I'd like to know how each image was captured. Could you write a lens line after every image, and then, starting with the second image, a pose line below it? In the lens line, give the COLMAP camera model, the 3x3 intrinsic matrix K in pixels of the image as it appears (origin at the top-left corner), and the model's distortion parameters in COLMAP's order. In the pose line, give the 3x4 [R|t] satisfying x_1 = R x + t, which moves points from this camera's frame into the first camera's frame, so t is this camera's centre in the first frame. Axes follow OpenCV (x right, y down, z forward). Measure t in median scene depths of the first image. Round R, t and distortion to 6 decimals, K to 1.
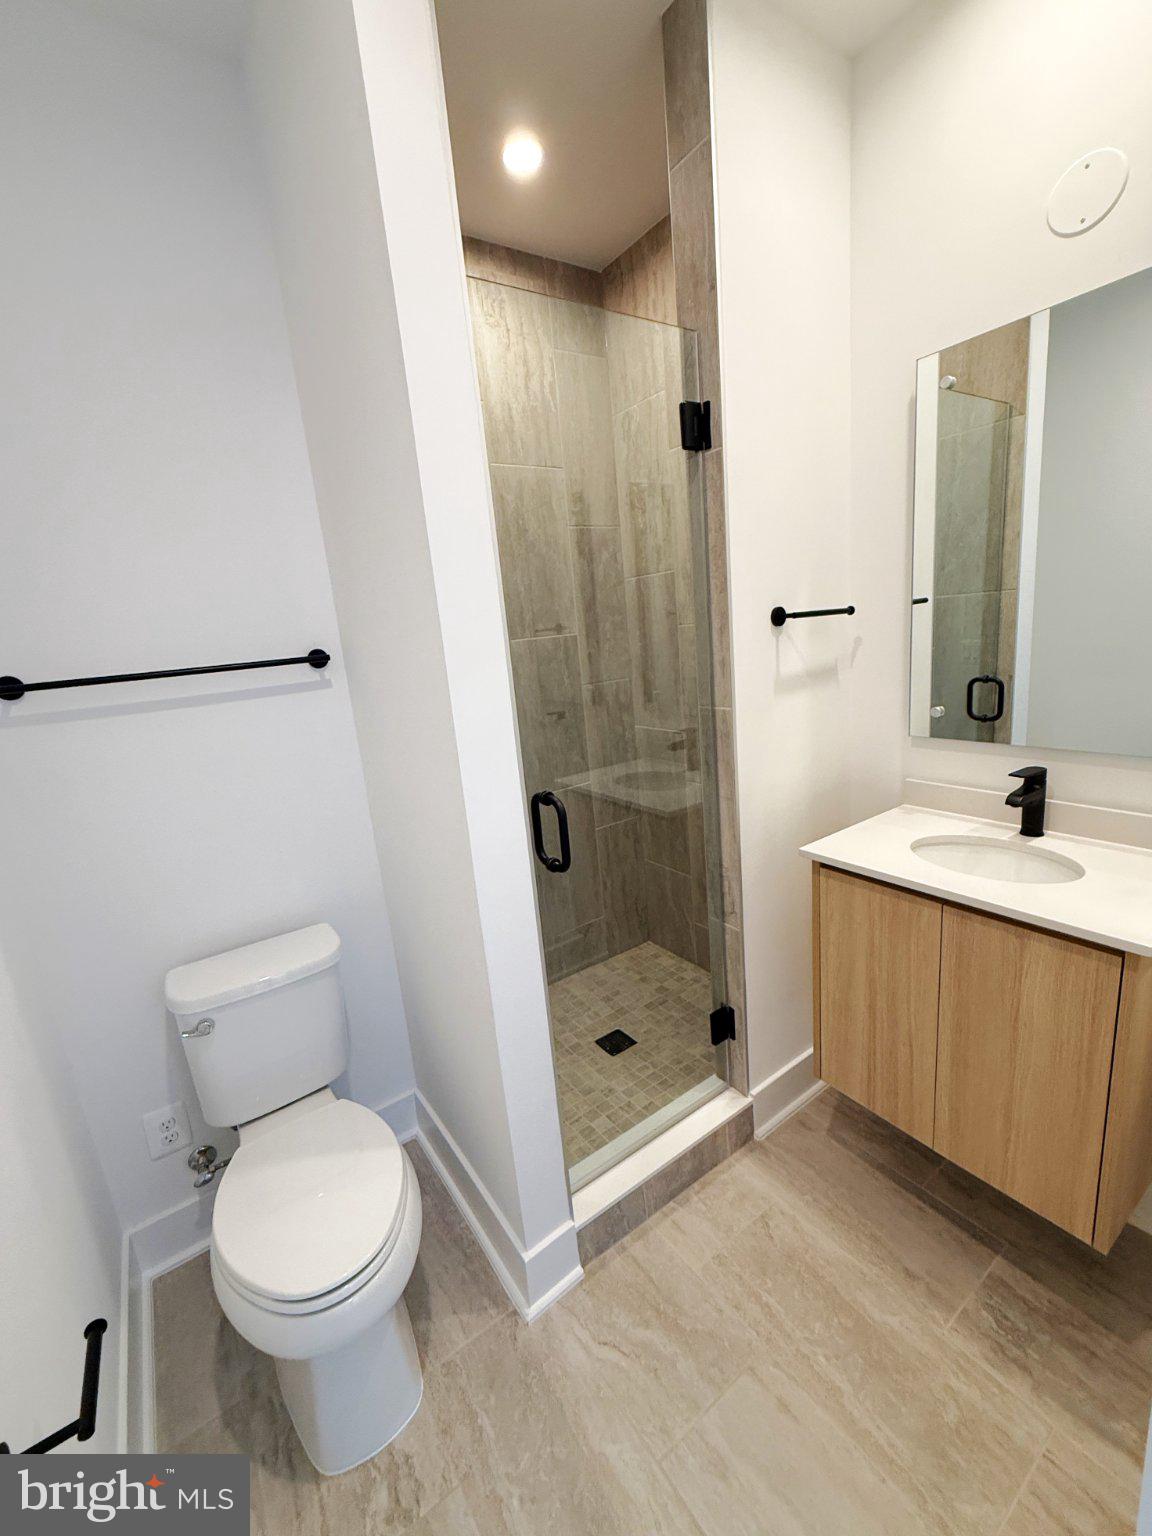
lens RADIAL K [[626.6, 0, 575.8], [0, 626.6, 773.1], [0, 0, 1]] dist [-0.001309, -0.000066]
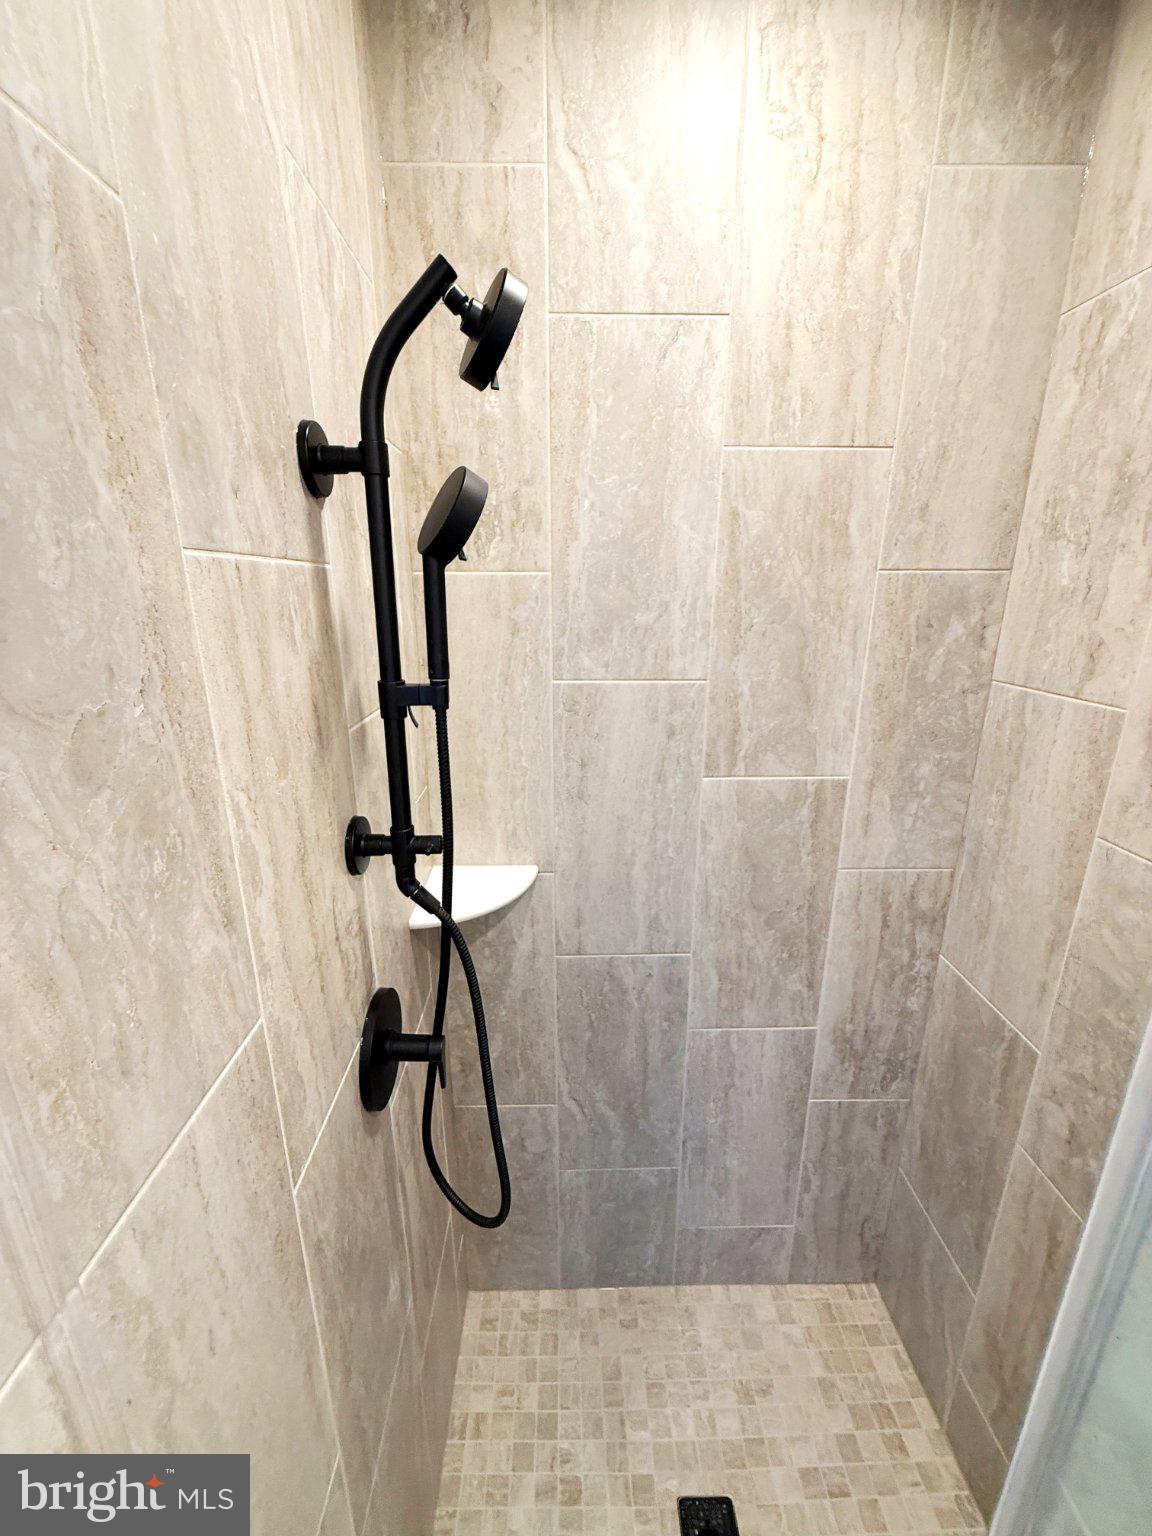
lens RADIAL K [[617.0, 0, 573.3], [0, 617.0, 770.2], [0, 0, 1]] dist [-0.000638, 0.000444]
pose [[0.832167, 0.243177, -0.498361, 0.065662], [-0.199074, 0.969816, 0.140810, -0.259318], [0.517559, -0.017966, 0.855459, 0.458559]]
